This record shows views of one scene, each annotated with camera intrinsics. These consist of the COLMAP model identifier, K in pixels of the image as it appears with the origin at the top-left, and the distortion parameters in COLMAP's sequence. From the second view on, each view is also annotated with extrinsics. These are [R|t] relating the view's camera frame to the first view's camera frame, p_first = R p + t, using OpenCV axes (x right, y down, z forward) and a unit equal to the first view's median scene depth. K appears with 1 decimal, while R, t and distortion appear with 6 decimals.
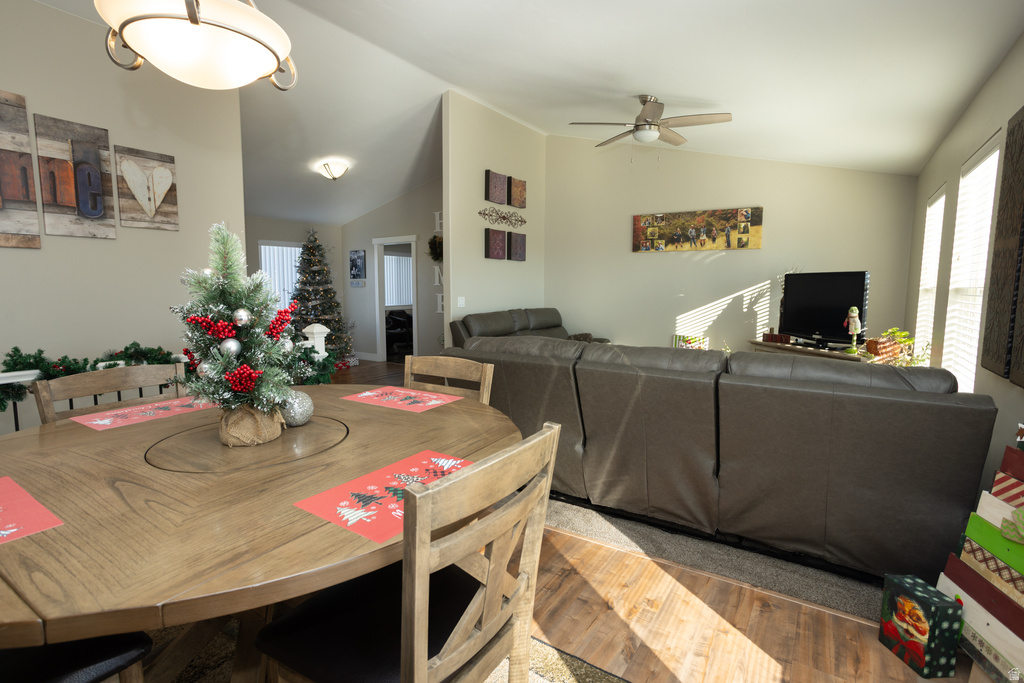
lens RADIAL K [[501.0, 0, 507.8], [0, 501.0, 337.3], [0, 0, 1]] dist [-0.057670, 0.041312]
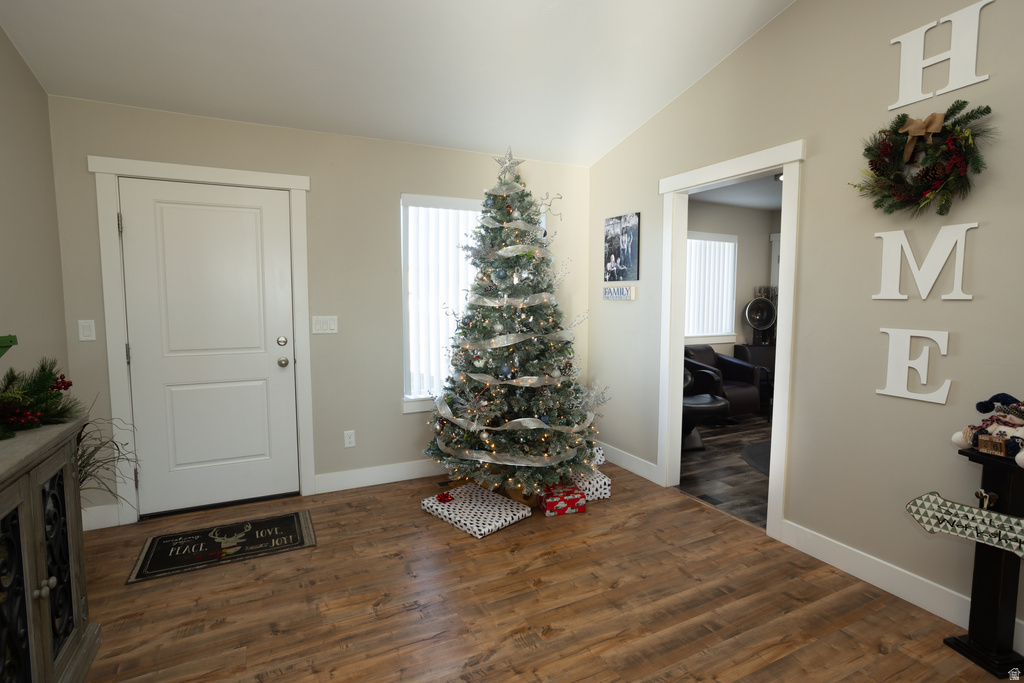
lens RADIAL K [[501.0, 0, 507.8], [0, 501.0, 337.3], [0, 0, 1]] dist [-0.057670, 0.041312]
pose [[0.864925, 0.043491, -0.500014, -0.236053], [-0.053378, 0.998559, -0.005480, -0.086583], [0.499055, 0.031429, 0.866000, 0.817045]]
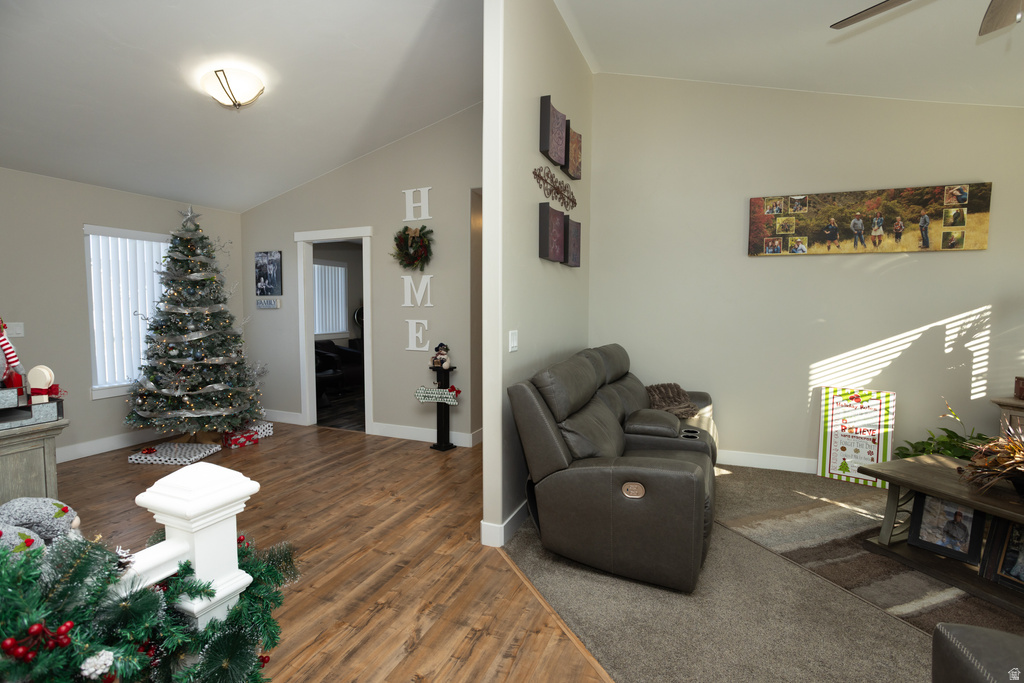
lens RADIAL K [[501.0, 0, 507.8], [0, 501.0, 337.3], [0, 0, 1]] dist [-0.057670, 0.041312]
pose [[0.980873, -0.009634, 0.194410, -0.175863], [0.017147, 0.999168, -0.037003, -0.049732], [-0.193892, 0.039629, 0.980222, 0.453004]]
